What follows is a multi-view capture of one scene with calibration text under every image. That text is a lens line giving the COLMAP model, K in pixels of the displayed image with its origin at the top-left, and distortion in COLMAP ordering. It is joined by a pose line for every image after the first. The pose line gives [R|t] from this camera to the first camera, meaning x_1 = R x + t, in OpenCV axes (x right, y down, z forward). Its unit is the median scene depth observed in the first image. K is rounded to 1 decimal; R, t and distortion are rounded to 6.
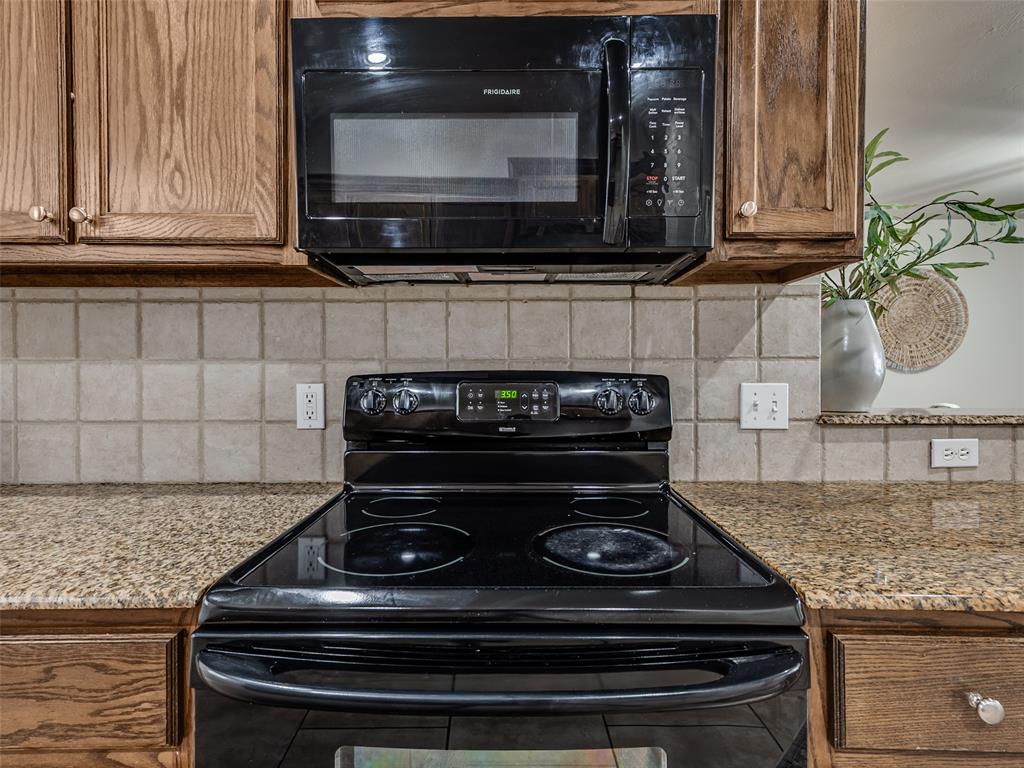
lens RADIAL K [[522.4, 0, 511.2], [0, 522.4, 365.2], [0, 0, 1]] dist [0.005612, 0.001500]
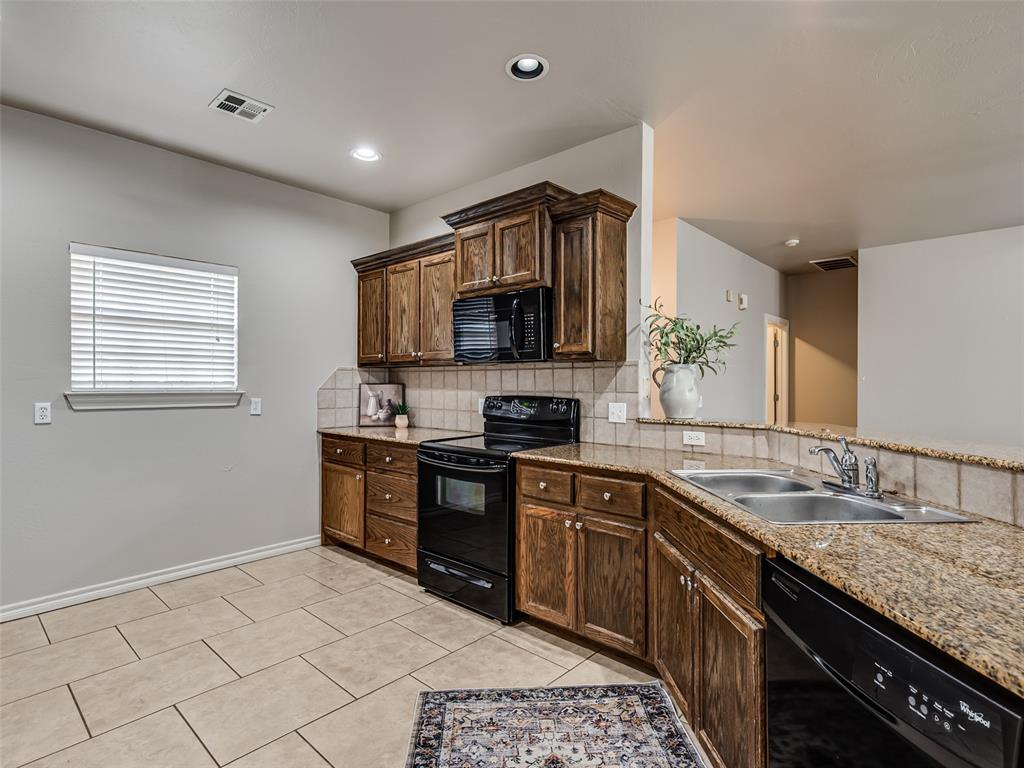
lens RADIAL K [[522.4, 0, 509.3], [0, 522.4, 374.5], [0, 0, 1]] dist [0.005612, 0.001500]
pose [[0.746823, -0.006108, -0.664994, 1.704775], [0.003855, 0.999981, -0.004857, -0.085914], [0.665011, 0.001064, 0.746833, -1.096747]]
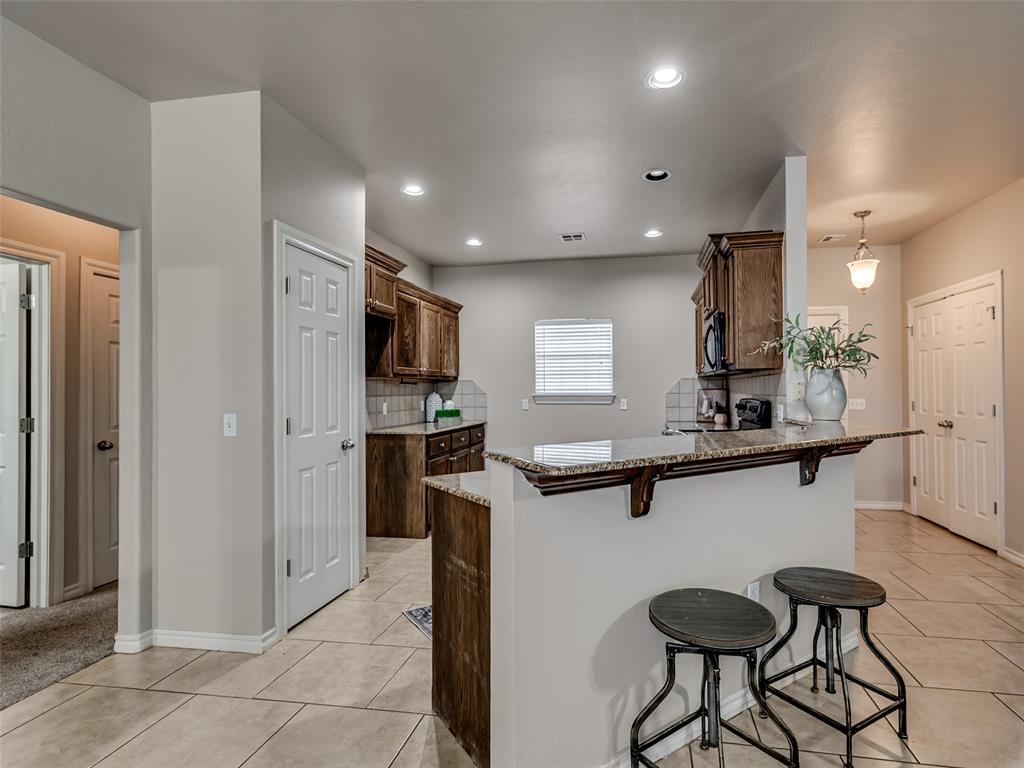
lens RADIAL K [[552.3, 0, 514.7], [0, 552.3, 383.6], [0, 0, 1]] dist [-0.001954, -0.000094]
pose [[-0.214433, -0.010069, -0.976687, 3.732753], [0.018011, 0.999736, -0.014261, -0.055240], [0.976573, -0.020649, -0.214195, 0.320564]]
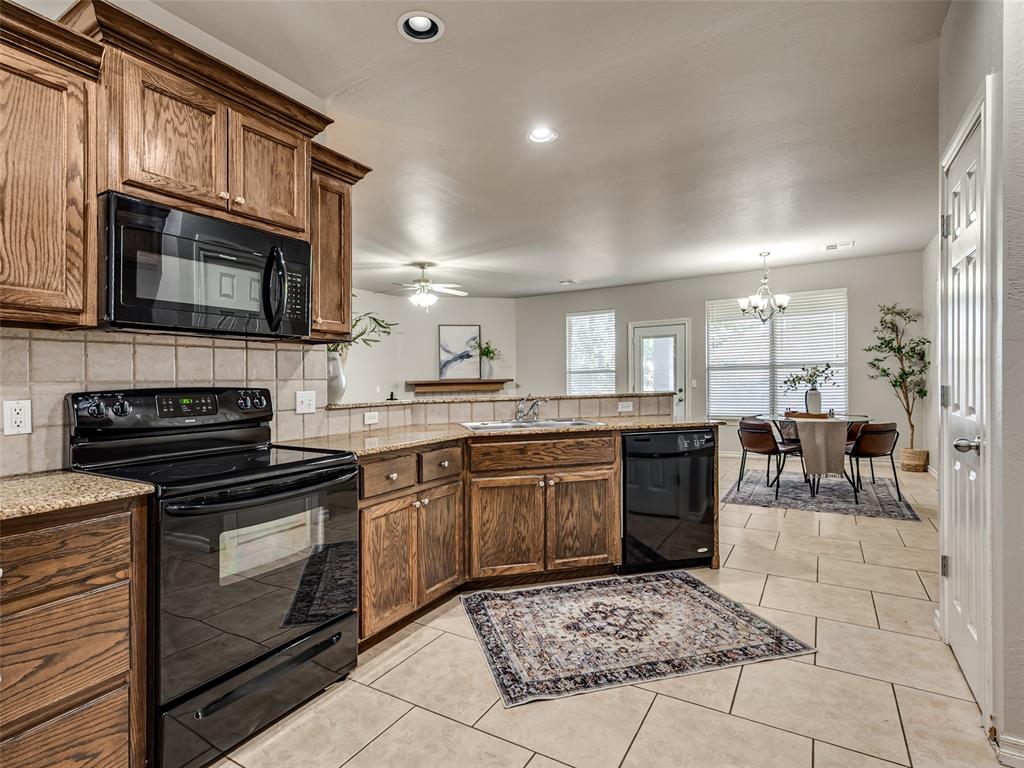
lens RADIAL K [[522.4, 0, 510.1], [0, 522.4, 386.2], [0, 0, 1]] dist [0.005612, 0.001500]
pose [[0.498506, -0.016037, 0.866738, -0.944796], [0.008640, 0.999871, 0.013531, -0.008234], [-0.866843, 0.000743, 0.498581, -0.777142]]
